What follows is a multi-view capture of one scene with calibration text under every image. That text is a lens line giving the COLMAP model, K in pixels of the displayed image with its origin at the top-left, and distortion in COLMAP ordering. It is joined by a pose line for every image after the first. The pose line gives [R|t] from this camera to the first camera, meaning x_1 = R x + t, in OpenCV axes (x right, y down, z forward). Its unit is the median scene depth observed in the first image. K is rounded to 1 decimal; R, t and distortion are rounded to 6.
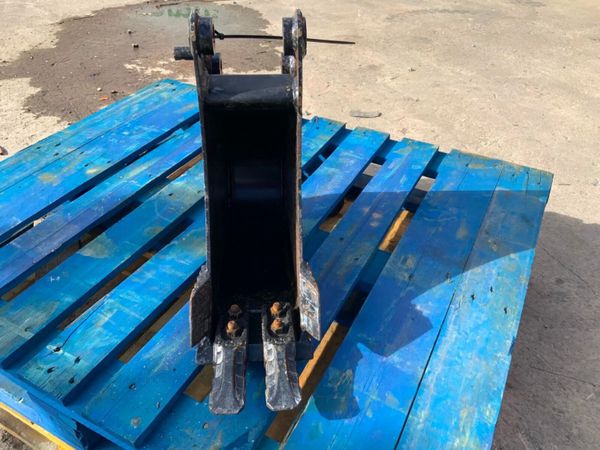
lens RADIAL K [[496.2, 0, 300.0], [0, 496.2, 225.0], [0, 0, 1]] dist [0.072514, -0.155351]
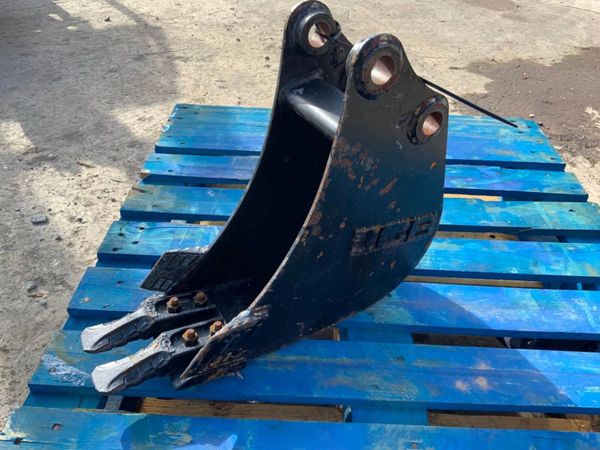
lens RADIAL K [[496.2, 0, 300.0], [0, 496.2, 225.0], [0, 0, 1]] dist [0.072514, -0.155351]
pose [[0.438319, 0.546234, -0.713796, 0.446522], [-0.572810, 0.781749, 0.246491, -0.227159], [0.692650, 0.300828, 0.655544, 0.365972]]
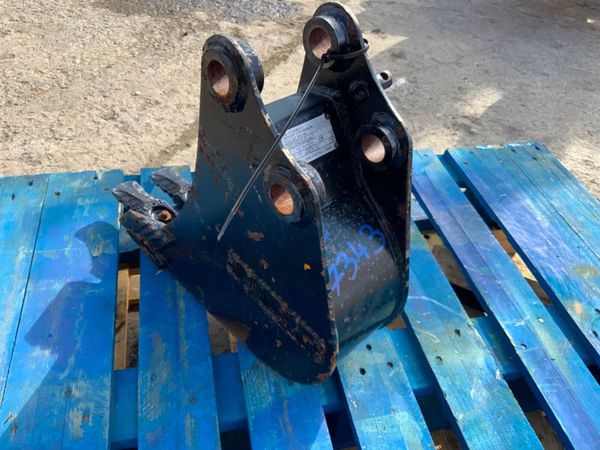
lens RADIAL K [[499.2, 0, 298.9], [0, 499.2, 222.8], [0, 0, 1]] dist [0.048672, -0.119753]
pose [[-0.761966, 0.378520, -0.525481, 0.239974], [-0.462349, 0.250216, 0.850662, -0.664399], [0.453476, 0.891131, -0.015648, 0.889664]]
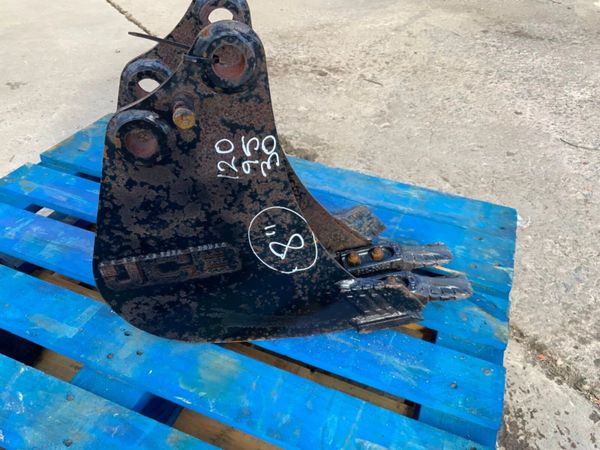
lens RADIAL K [[496.2, 0, 300.0], [0, 496.2, 225.0], [0, 0, 1]] dist [0.072514, -0.155351]
pose [[-0.103086, -0.622816, 0.775547, -0.628555], [0.568888, 0.602671, 0.559602, -0.406020], [-0.815929, 0.498886, 0.292186, 0.605362]]
